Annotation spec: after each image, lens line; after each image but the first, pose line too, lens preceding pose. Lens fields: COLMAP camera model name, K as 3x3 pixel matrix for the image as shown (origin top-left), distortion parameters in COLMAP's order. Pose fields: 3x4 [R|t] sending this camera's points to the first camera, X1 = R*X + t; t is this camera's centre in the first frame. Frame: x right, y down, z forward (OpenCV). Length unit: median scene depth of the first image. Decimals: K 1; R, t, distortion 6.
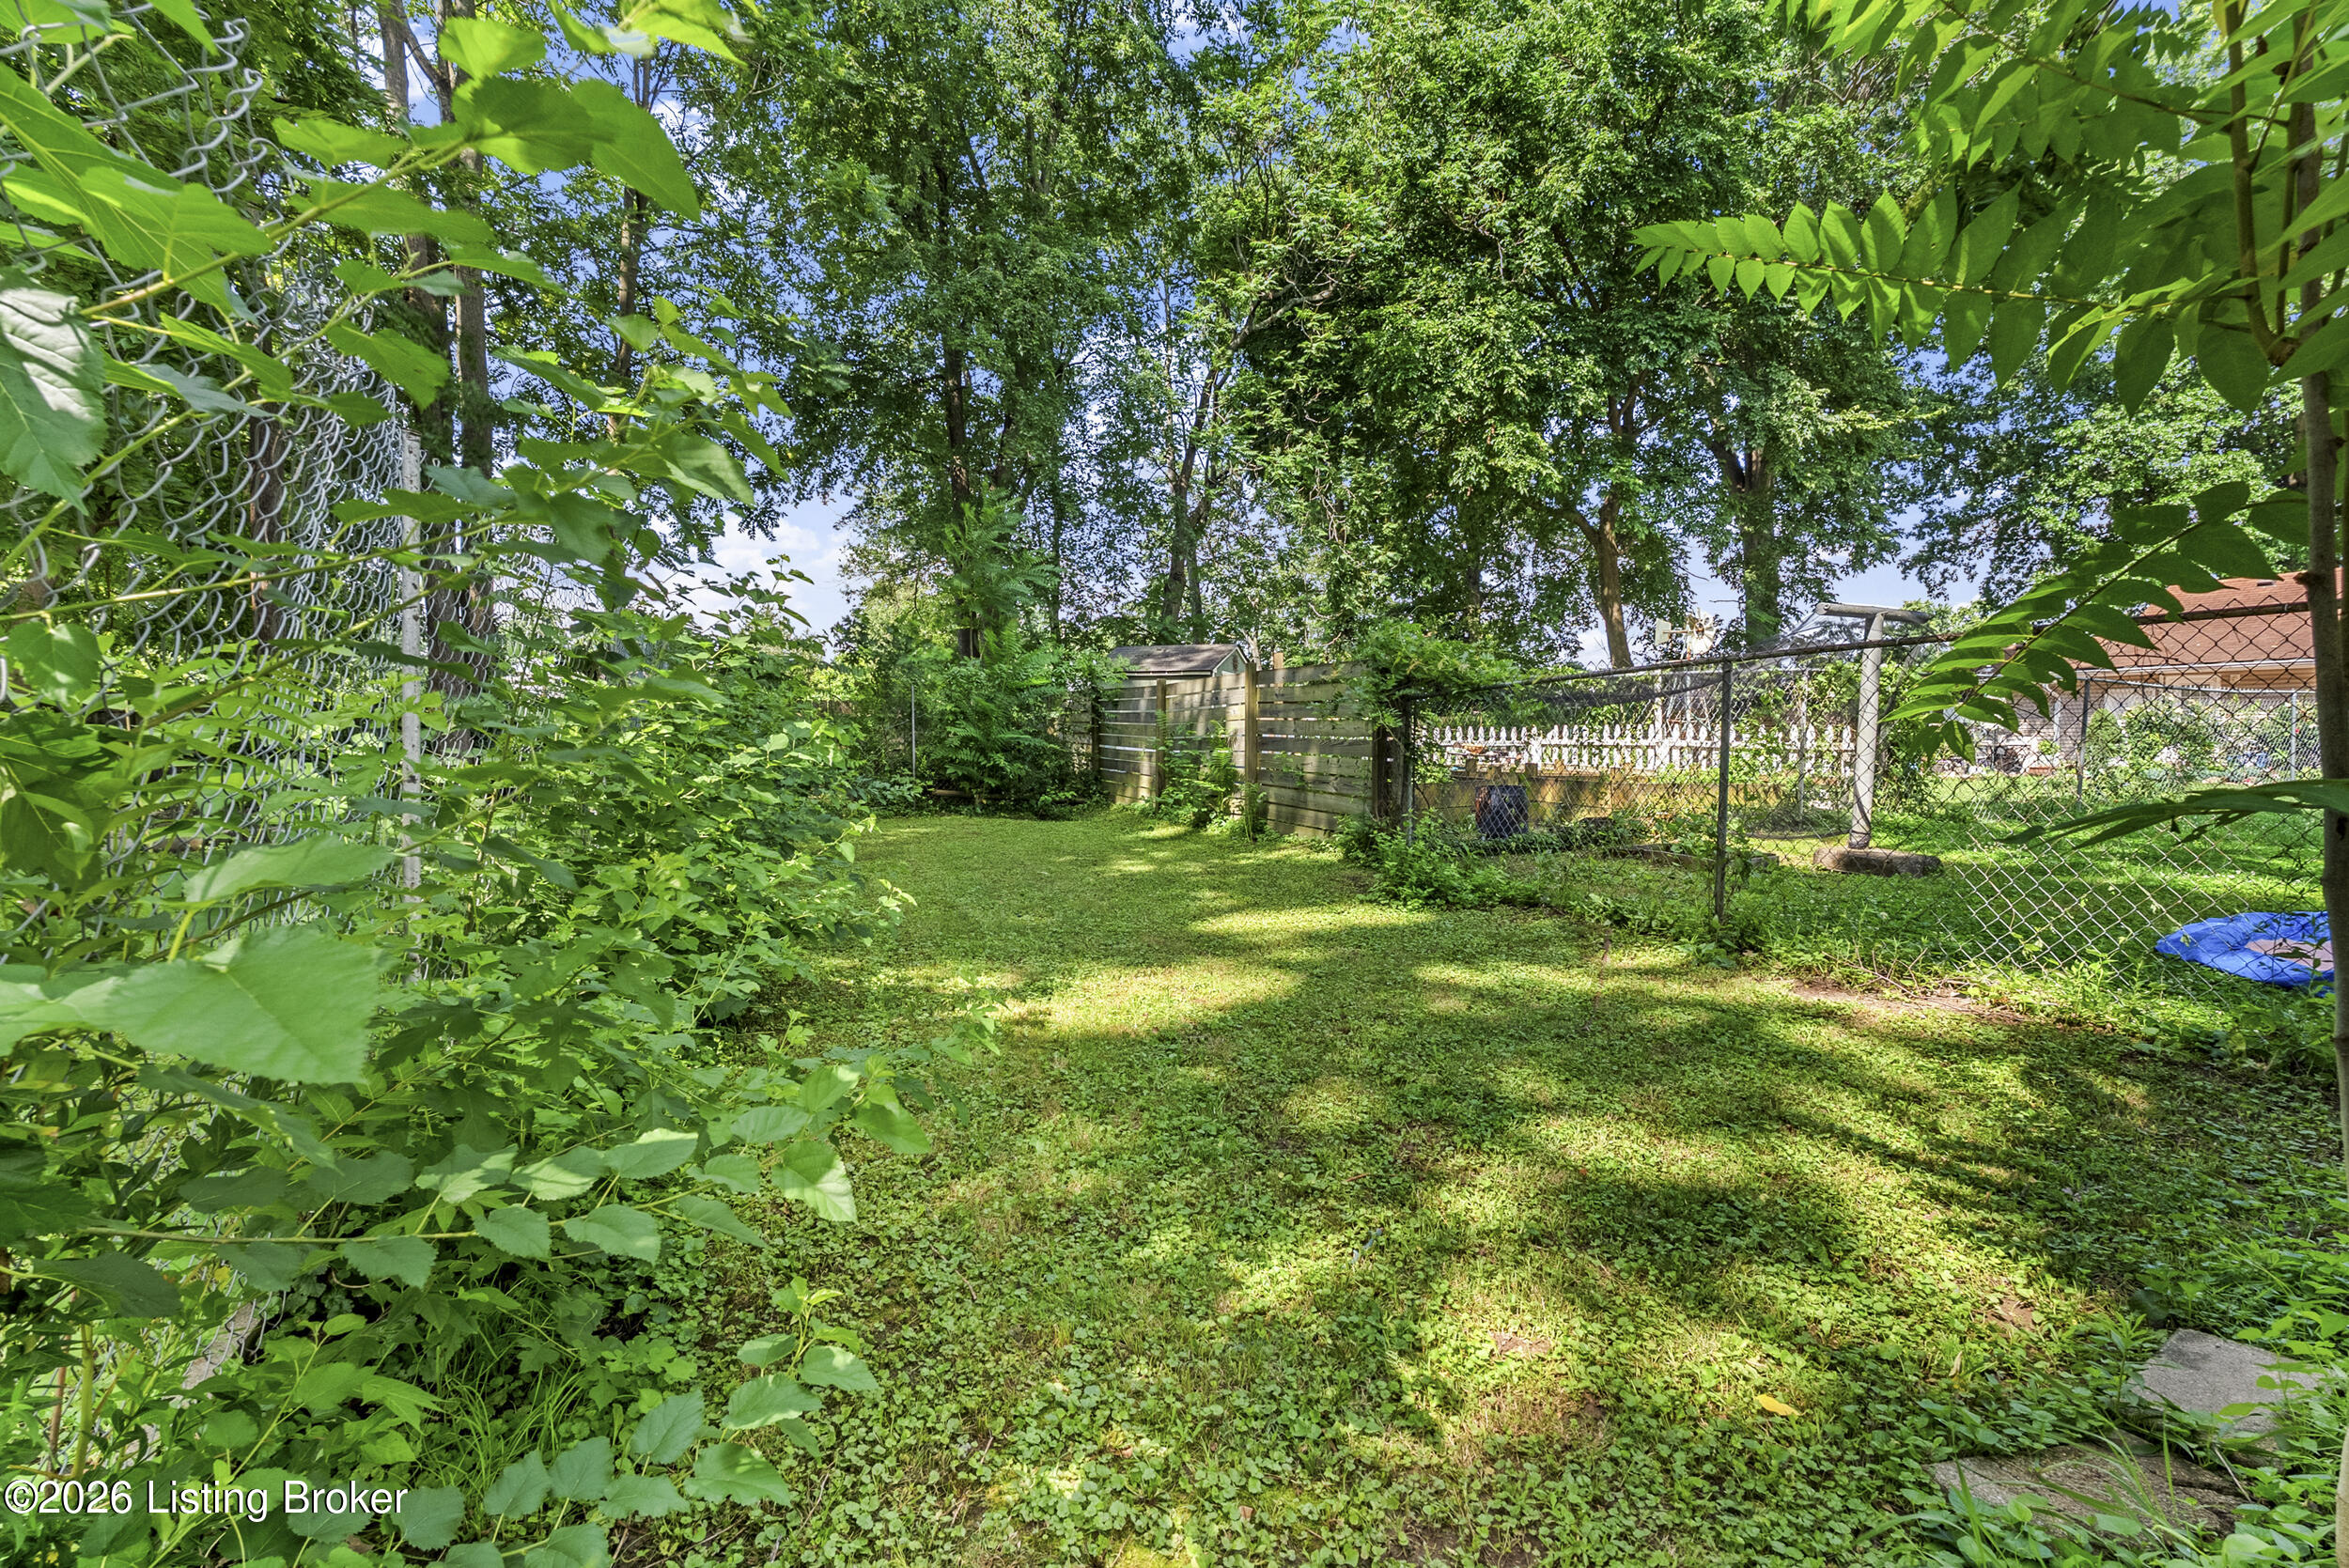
lens RADIAL K [[1052.8, 0, 1167.9], [0, 1052.8, 774.9], [0, 0, 1]] dist [-0.009228, 0.005468]
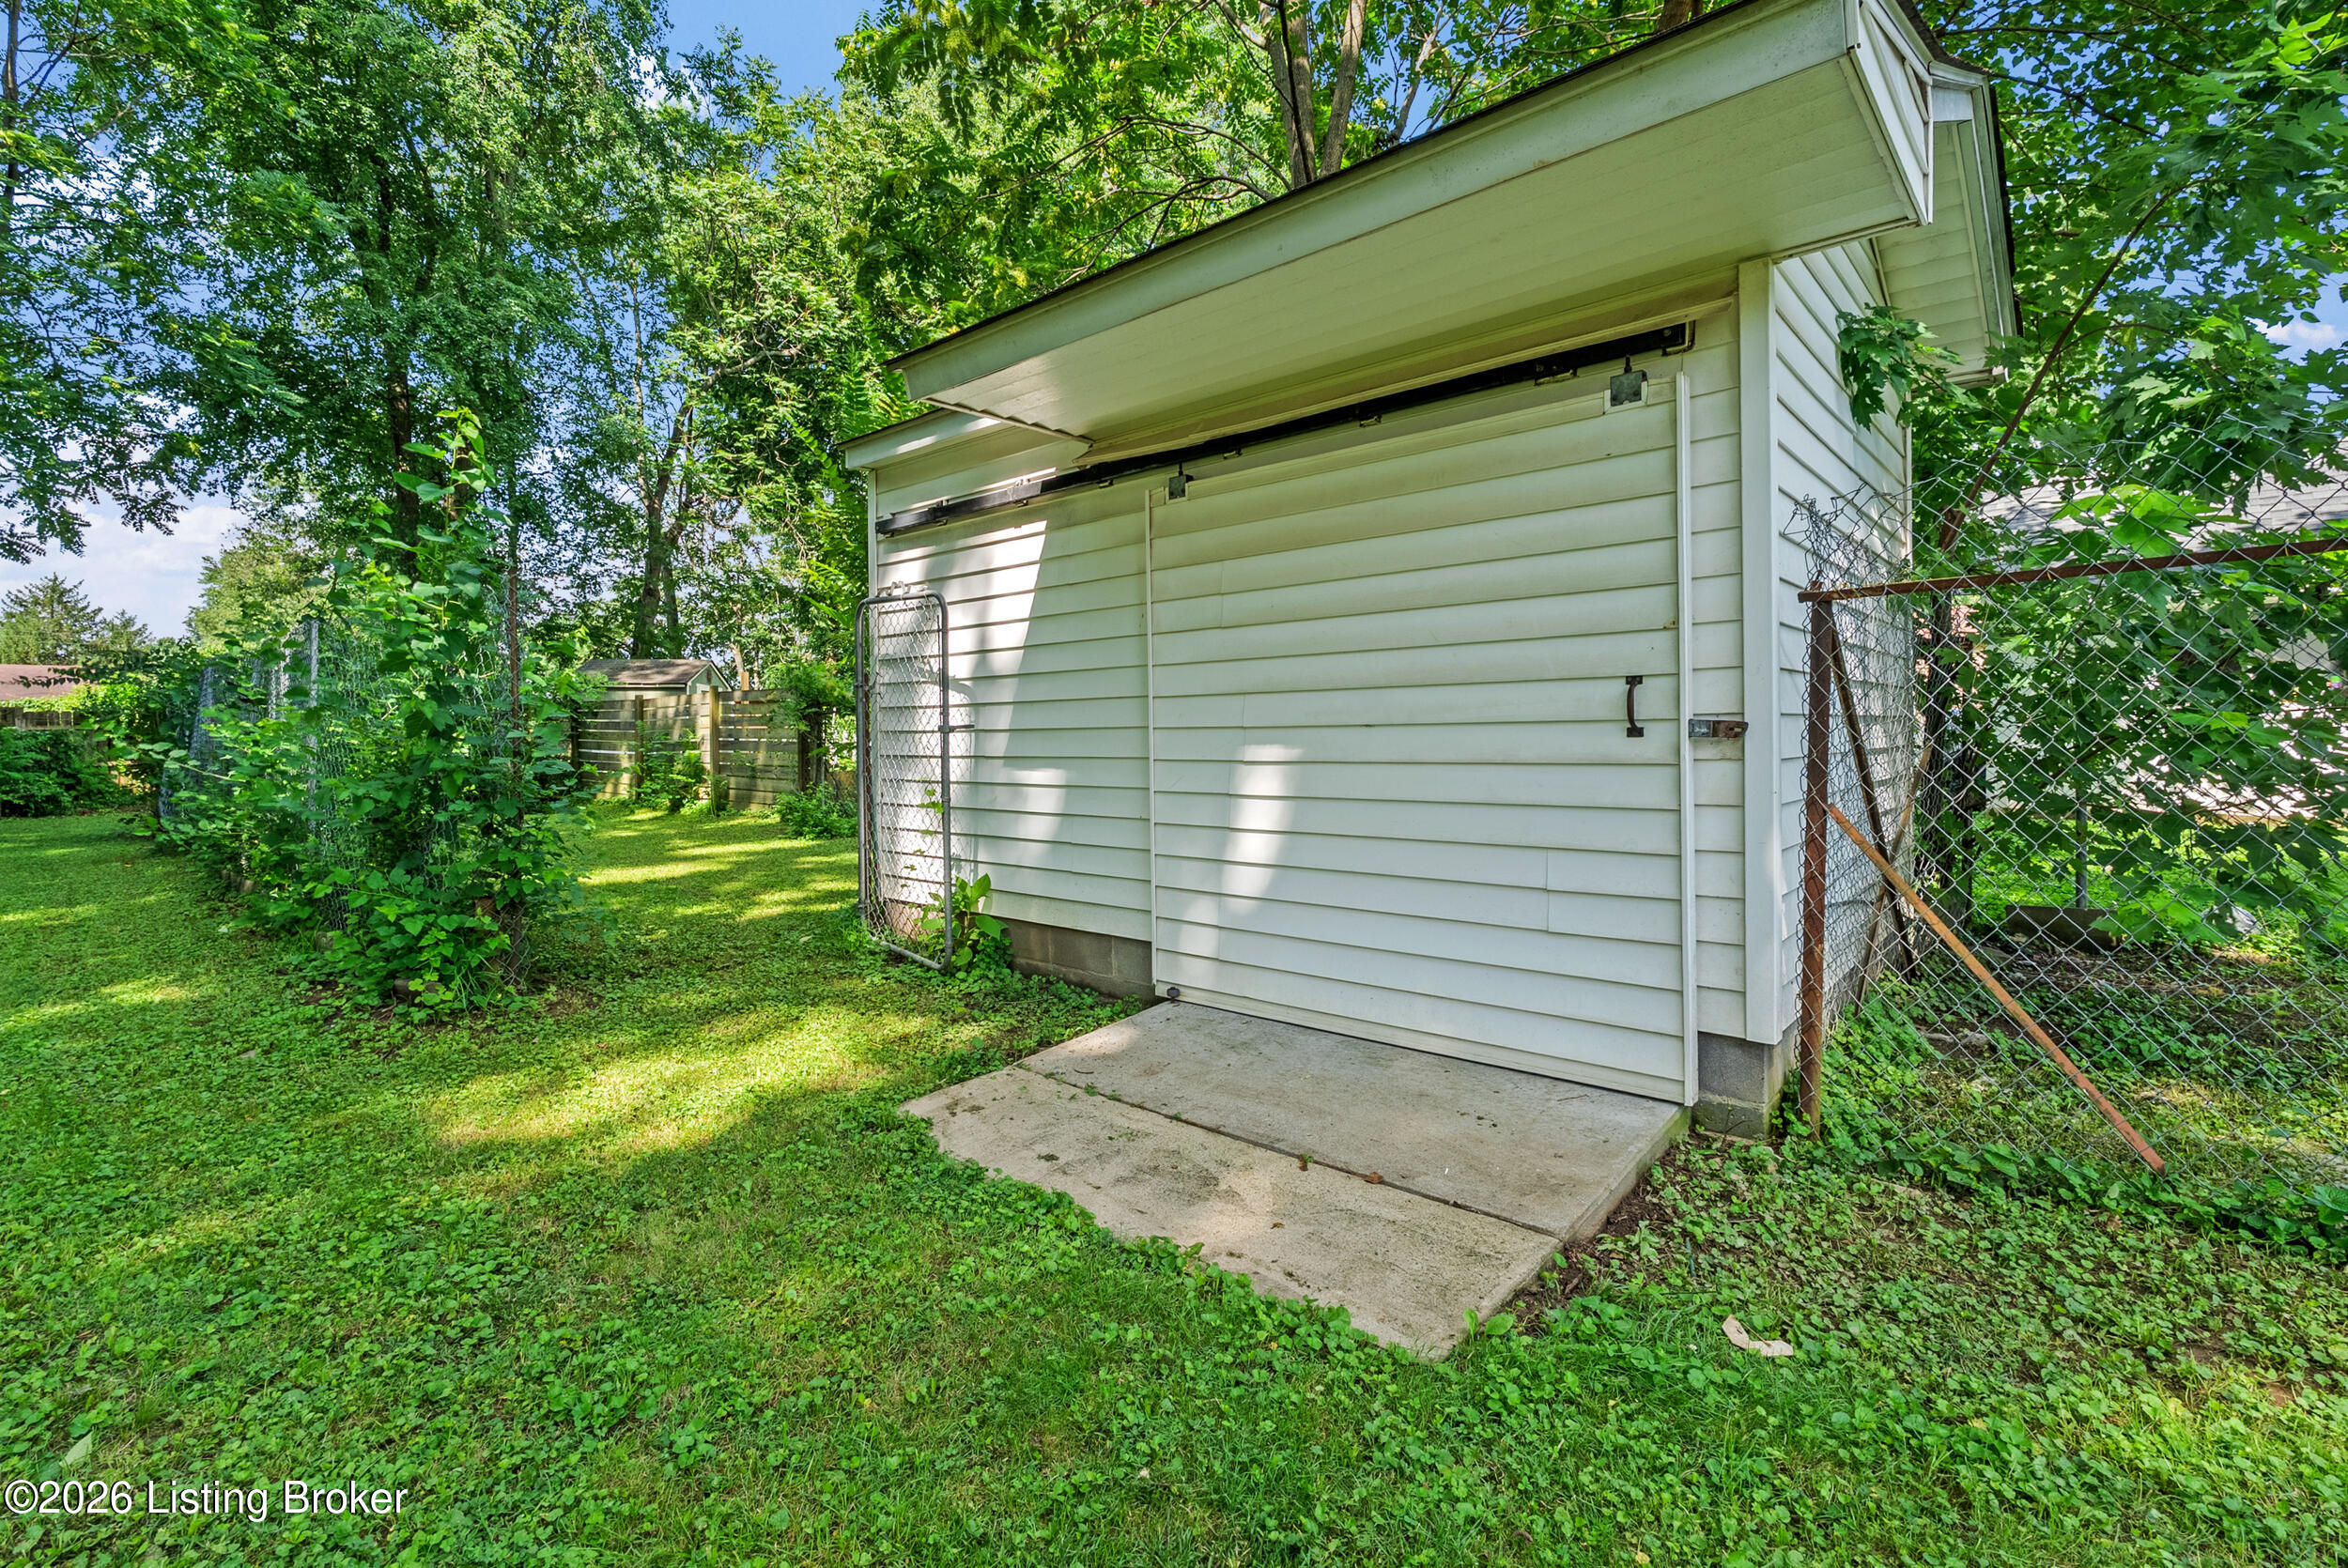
lens RADIAL K [[1052.2, 0, 1167.4], [0, 1052.2, 774.9], [0, 0, 1]] dist [-0.009228, 0.005468]
pose [[0.894360, -0.012636, 0.447170, -0.002432], [0.018933, 0.999775, -0.009616, 0.015819], [-0.446948, 0.017067, 0.894397, -0.228319]]
